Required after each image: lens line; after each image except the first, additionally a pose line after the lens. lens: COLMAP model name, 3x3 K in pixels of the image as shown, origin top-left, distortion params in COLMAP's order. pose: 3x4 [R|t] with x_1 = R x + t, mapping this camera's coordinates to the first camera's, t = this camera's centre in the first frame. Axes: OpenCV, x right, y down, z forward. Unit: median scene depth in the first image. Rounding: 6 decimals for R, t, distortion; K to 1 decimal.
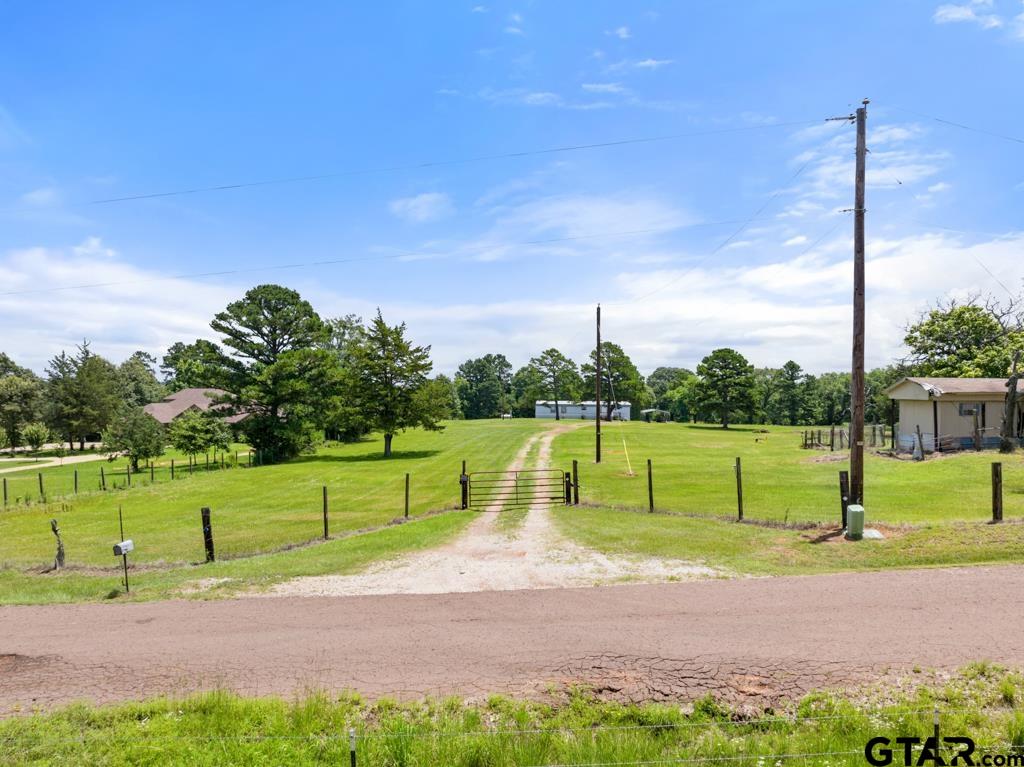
lens RADIAL K [[732.2, 0, 513.2], [0, 732.2, 418.7], [0, 0, 1]] dist [-0.041907, -0.001311]
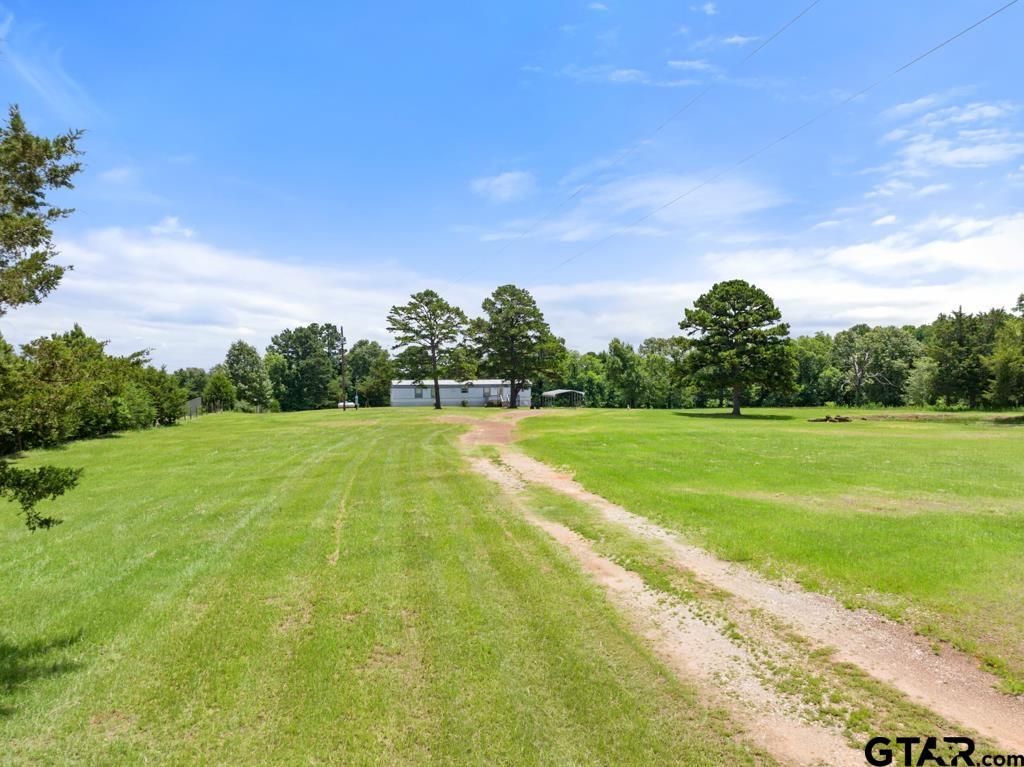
lens RADIAL K [[734.7, 0, 512.0], [0, 734.7, 383.5], [0, 0, 1]] dist [-0.038048, 0.004000]
pose [[0.972284, -0.017907, 0.233117, -0.032210], [0.025245, 0.999274, -0.028535, -0.000334], [-0.232437, 0.033629, 0.972030, 0.614259]]
